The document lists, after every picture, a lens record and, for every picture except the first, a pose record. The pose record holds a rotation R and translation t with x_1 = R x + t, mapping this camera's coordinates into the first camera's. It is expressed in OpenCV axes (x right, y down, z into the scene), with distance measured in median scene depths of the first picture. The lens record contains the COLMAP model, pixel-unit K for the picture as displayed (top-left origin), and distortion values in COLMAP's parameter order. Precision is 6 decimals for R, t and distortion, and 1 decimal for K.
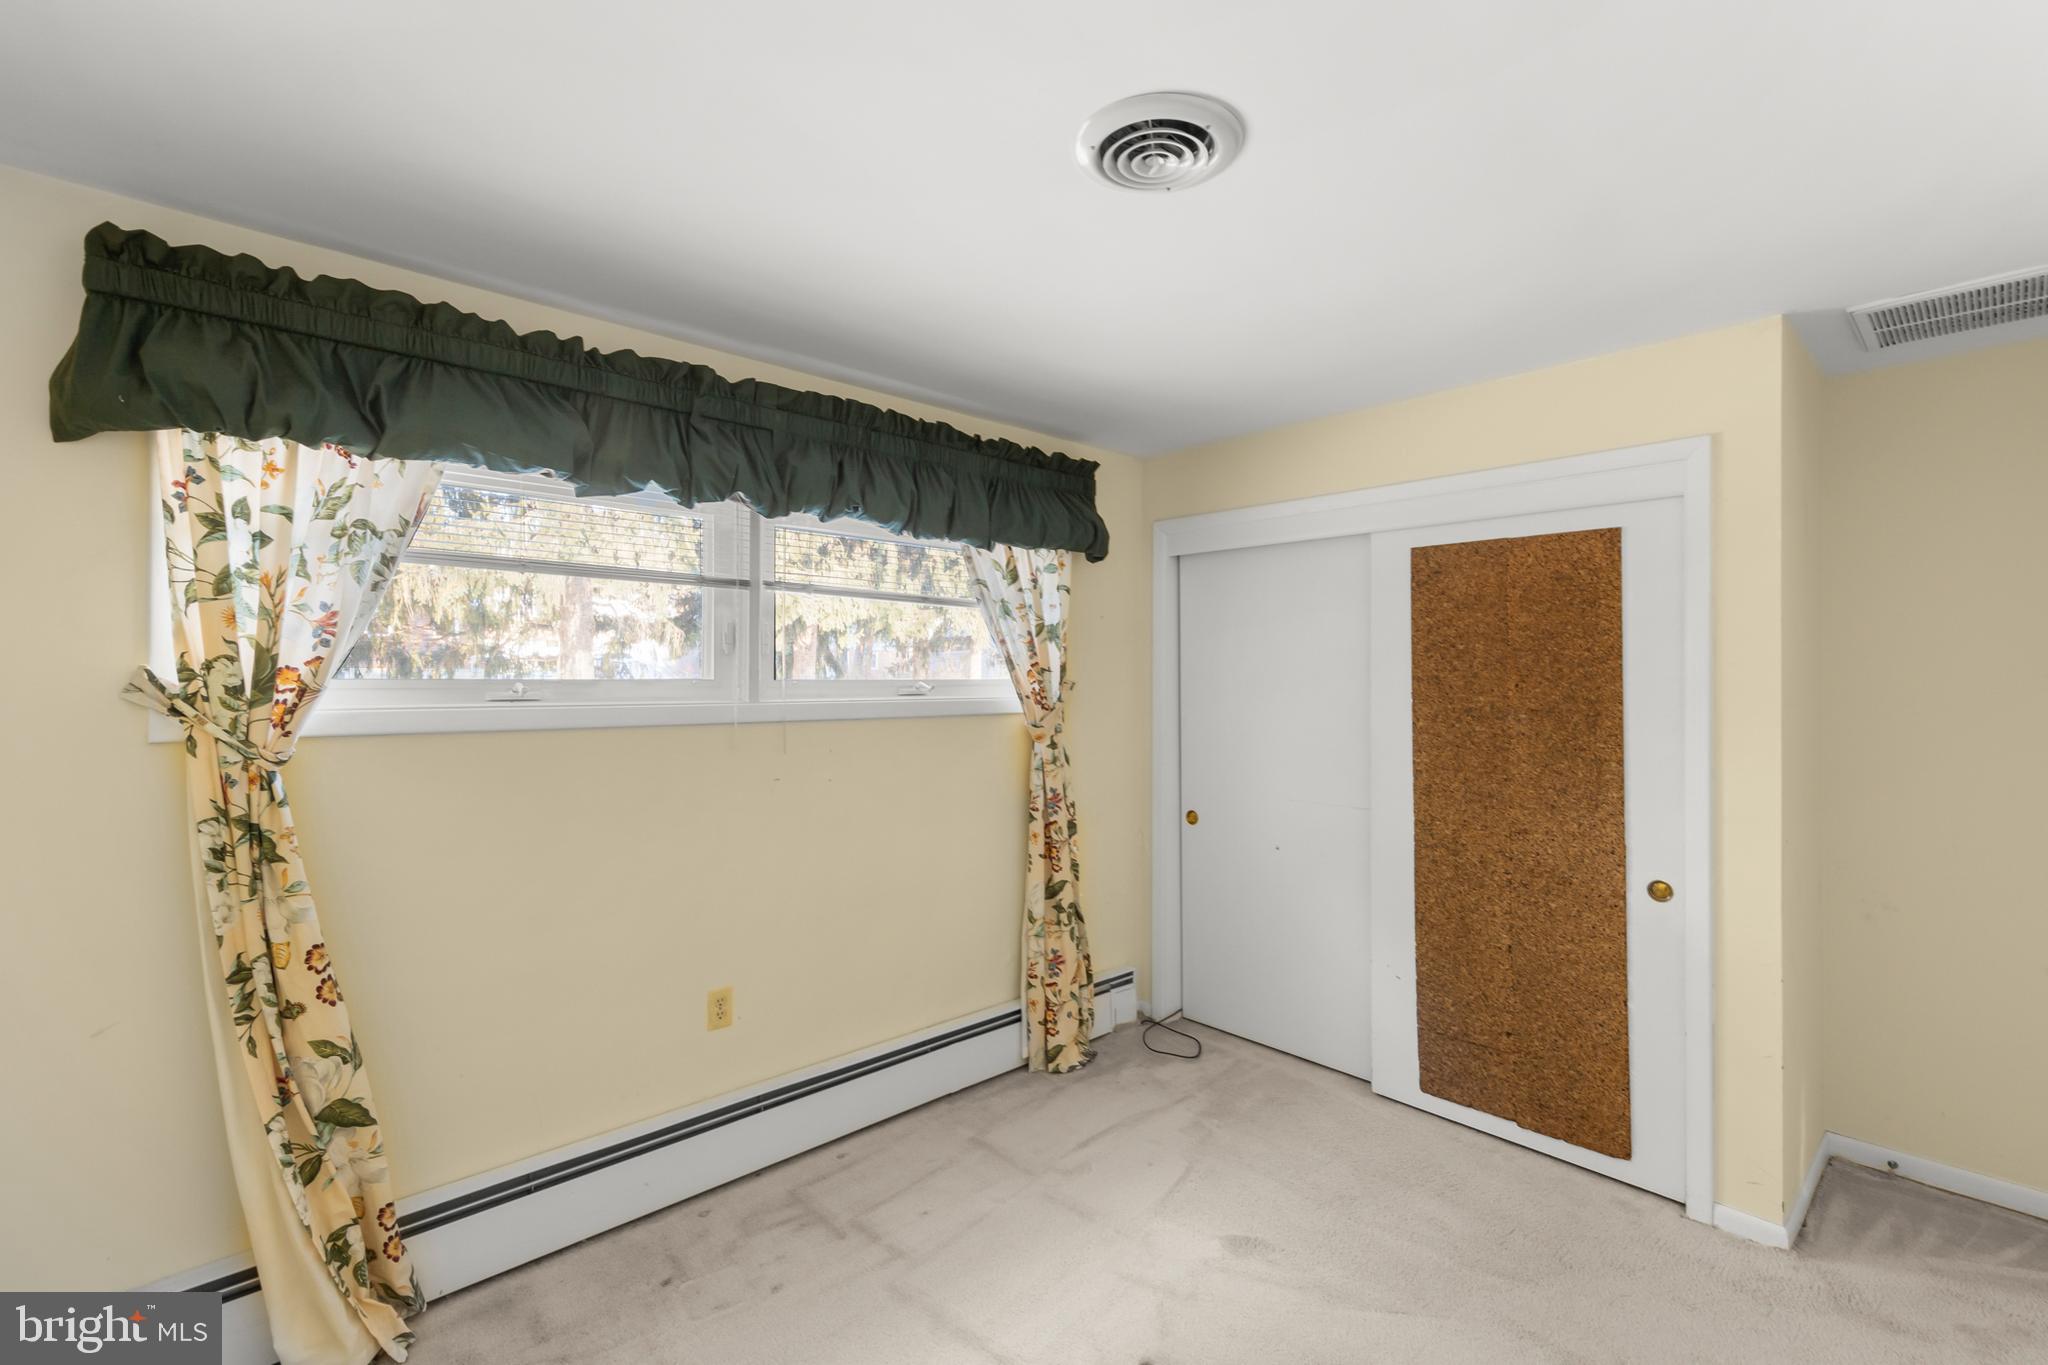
lens RADIAL K [[879.0, 0, 1015.5], [0, 879.0, 679.4], [0, 0, 1]] dist [0.011705, -0.001337]
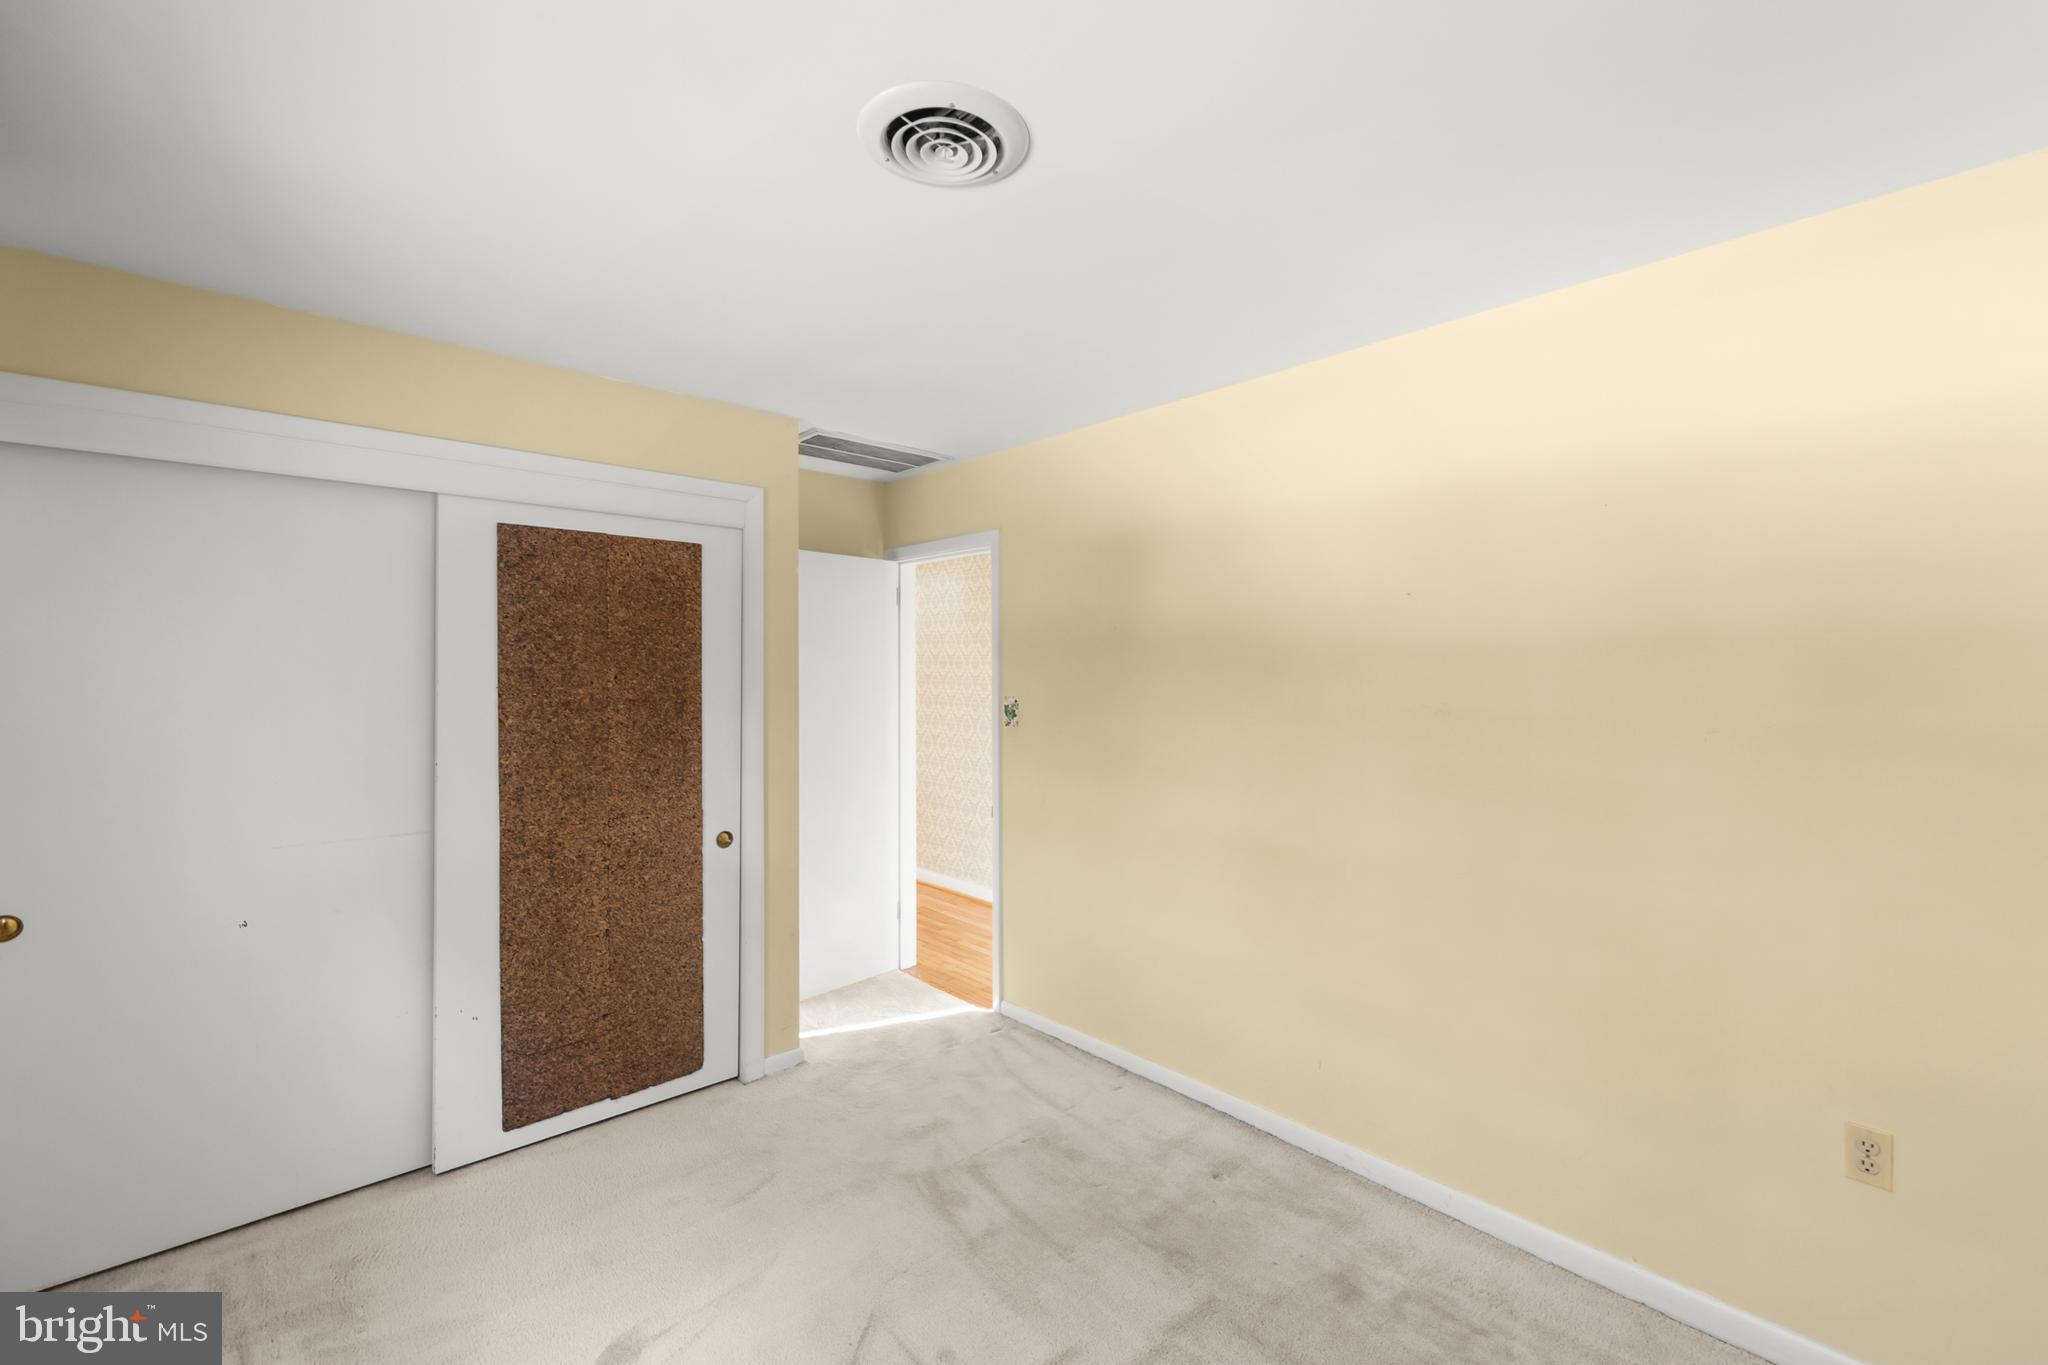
lens RADIAL K [[879.0, 0, 1037.5], [0, 879.0, 676.8], [0, 0, 1]] dist [0.011705, -0.001337]
pose [[0.009656, -0.009817, 0.999905, -0.433849], [0.003447, 0.999946, 0.009784, -0.002080], [-0.999947, 0.003352, 0.009689, 0.455785]]
